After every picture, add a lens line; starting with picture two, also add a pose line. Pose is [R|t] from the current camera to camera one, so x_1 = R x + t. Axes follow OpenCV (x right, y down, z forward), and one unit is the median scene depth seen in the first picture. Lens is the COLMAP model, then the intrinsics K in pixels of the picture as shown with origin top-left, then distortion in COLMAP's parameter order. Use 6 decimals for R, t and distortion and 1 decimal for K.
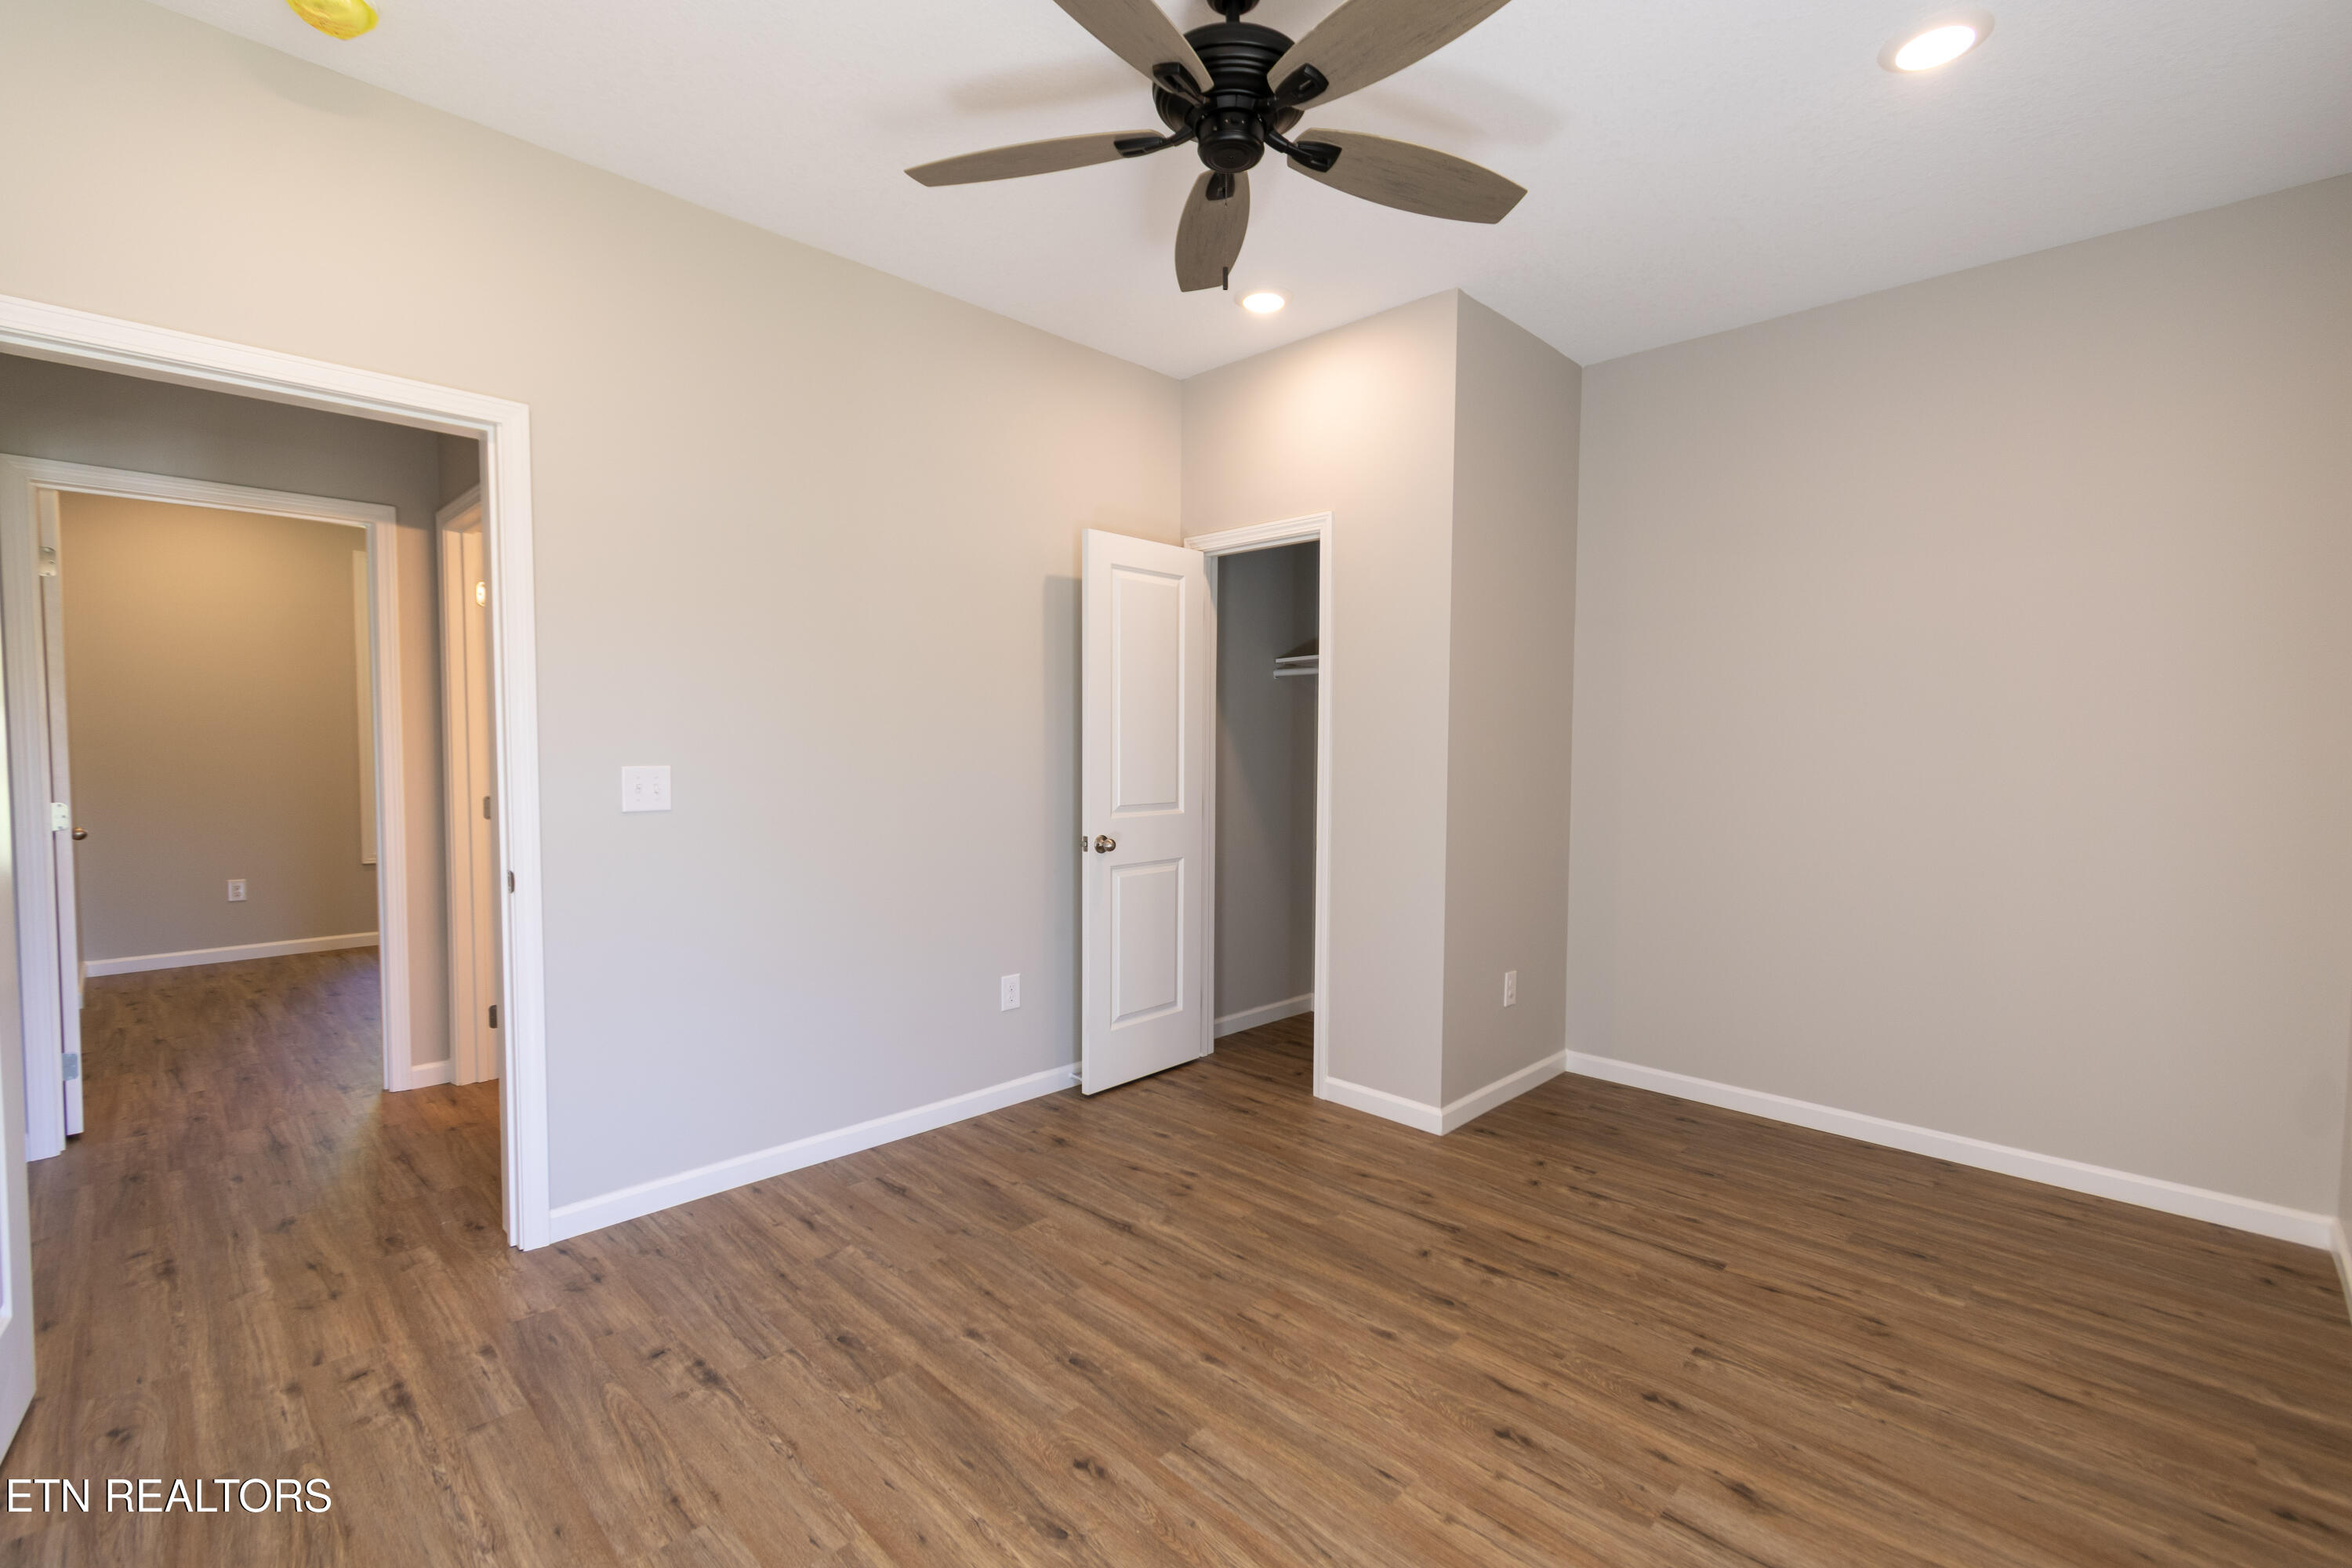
lens RADIAL K [[1036.8, 0, 1193.9], [0, 1036.8, 798.6], [0, 0, 1]] dist [0.002375, 0.001312]
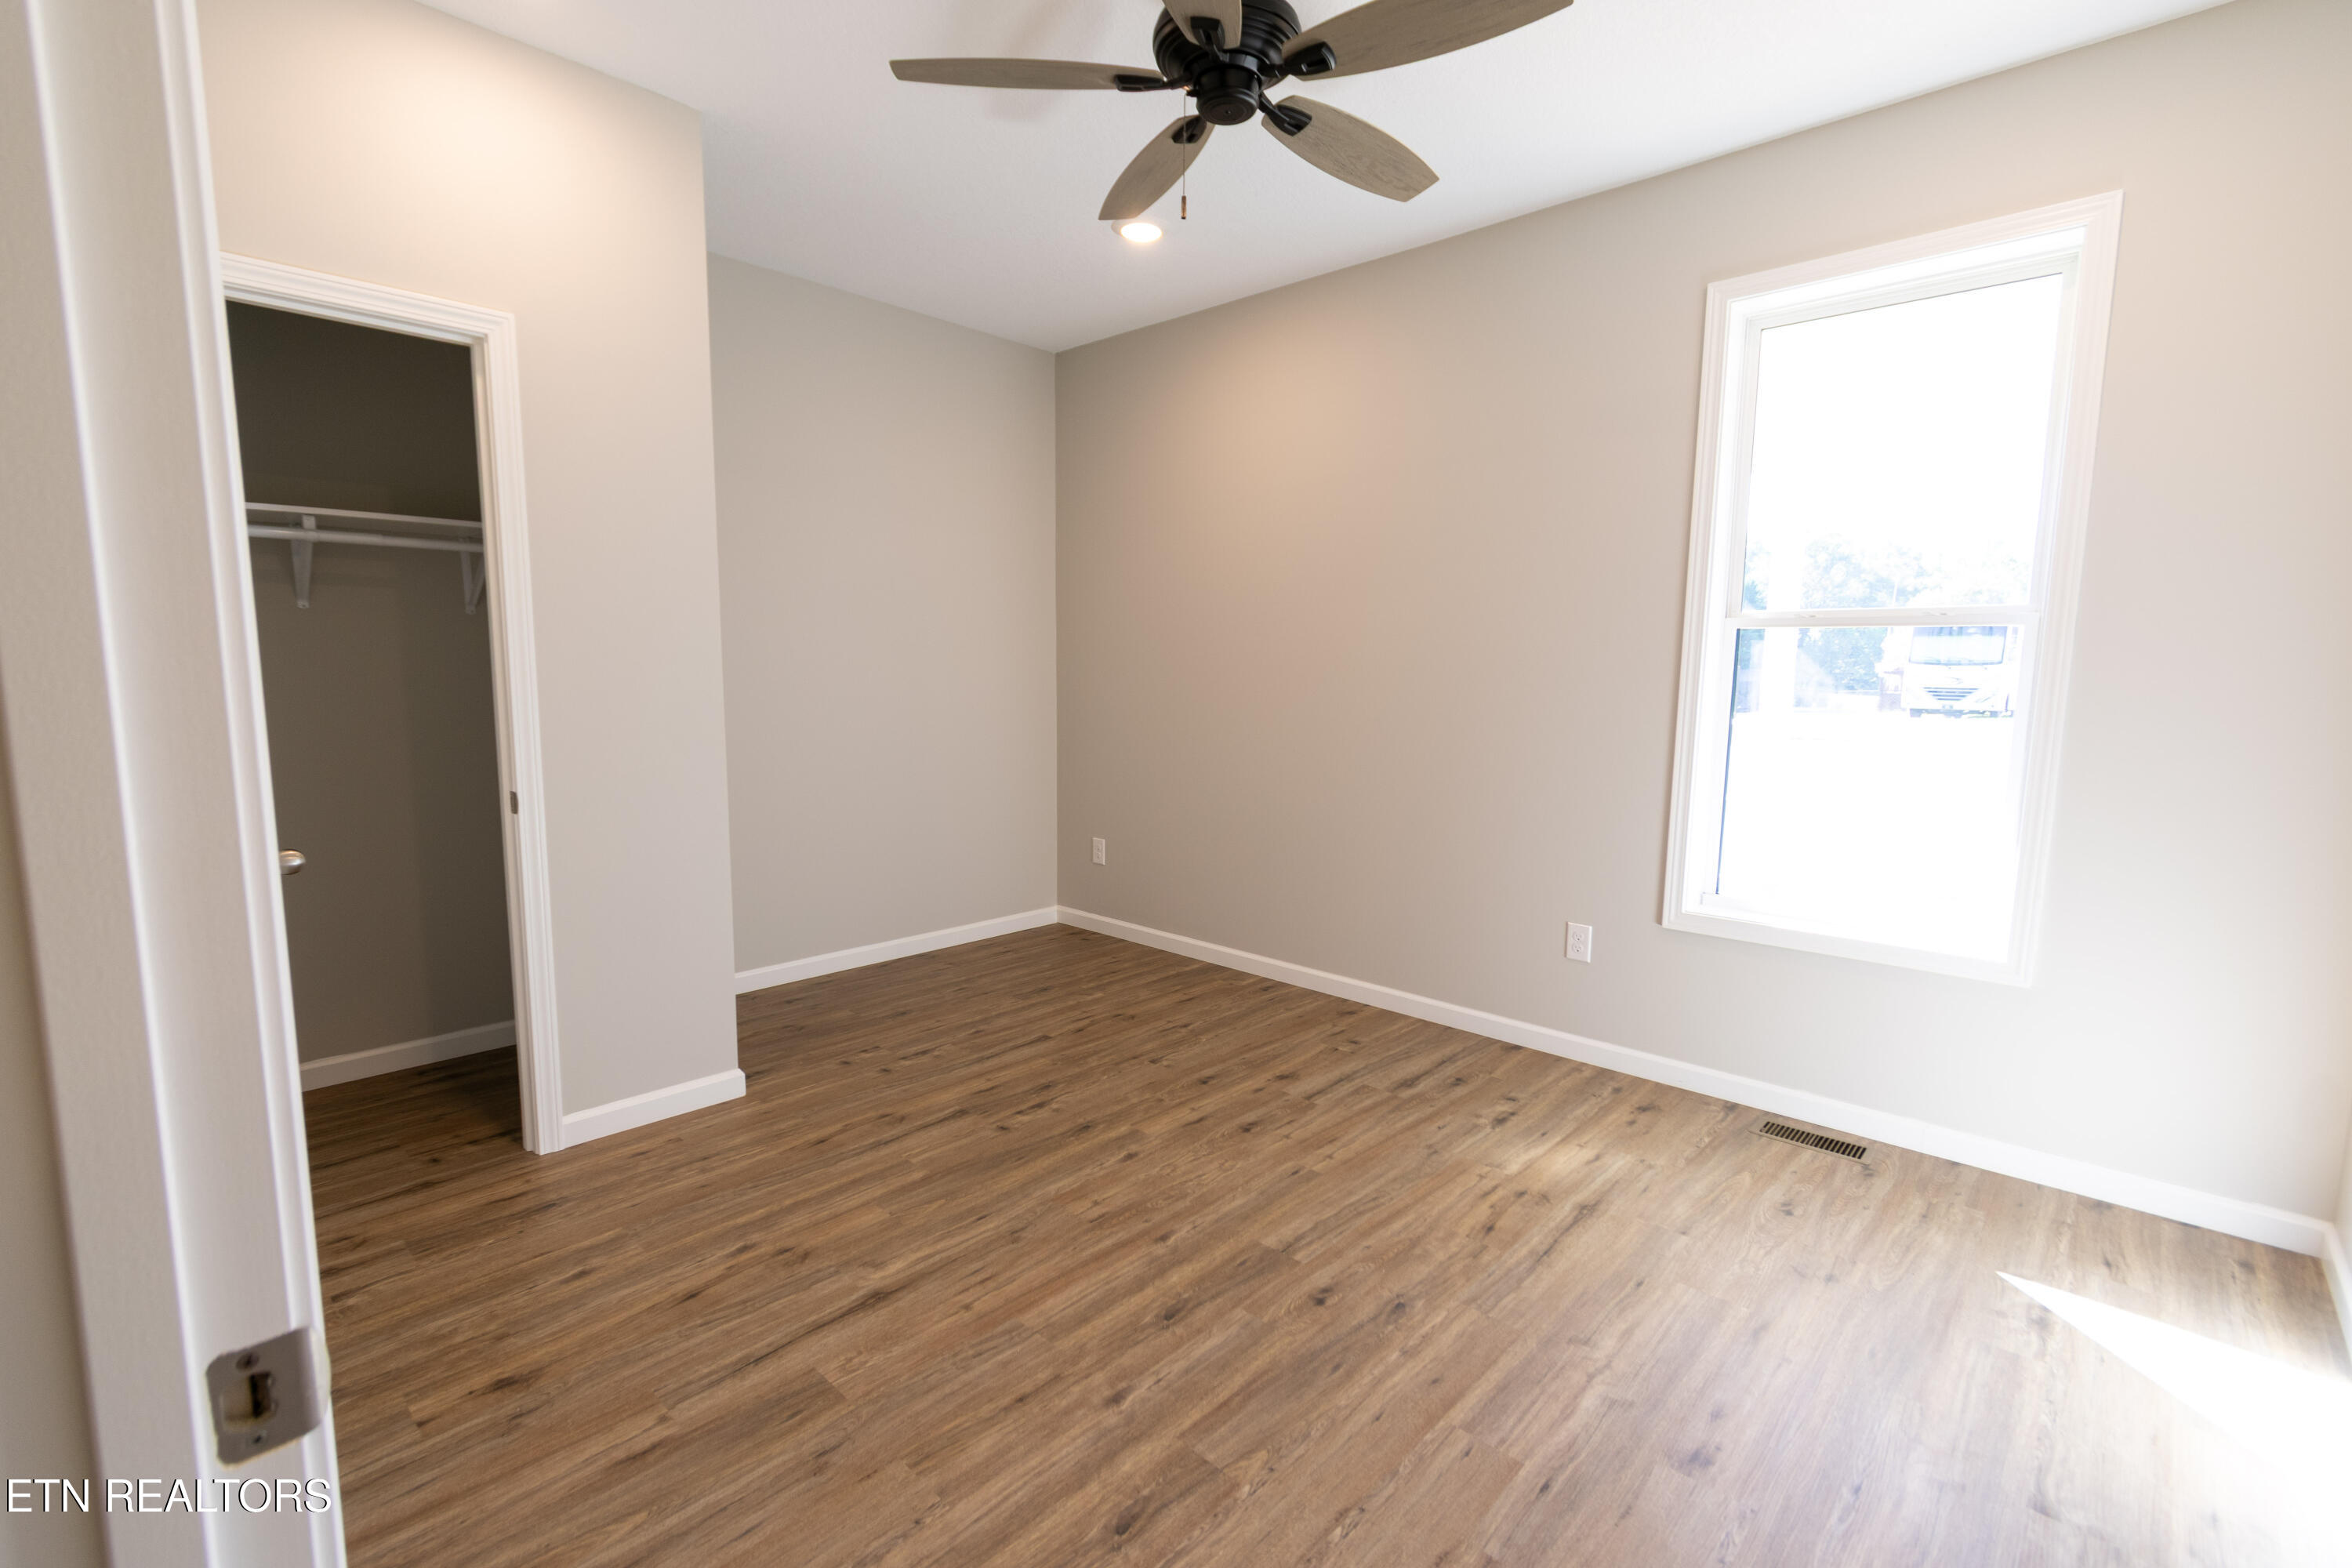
lens RADIAL K [[1036.8, 0, 1181.1], [0, 1036.8, 783.7], [0, 0, 1]] dist [0.002375, 0.001312]
pose [[-0.021481, -0.120389, 0.992494, -0.872408], [0.044191, 0.991639, 0.121241, -0.052242], [-0.998792, 0.046464, -0.015981, 0.851707]]
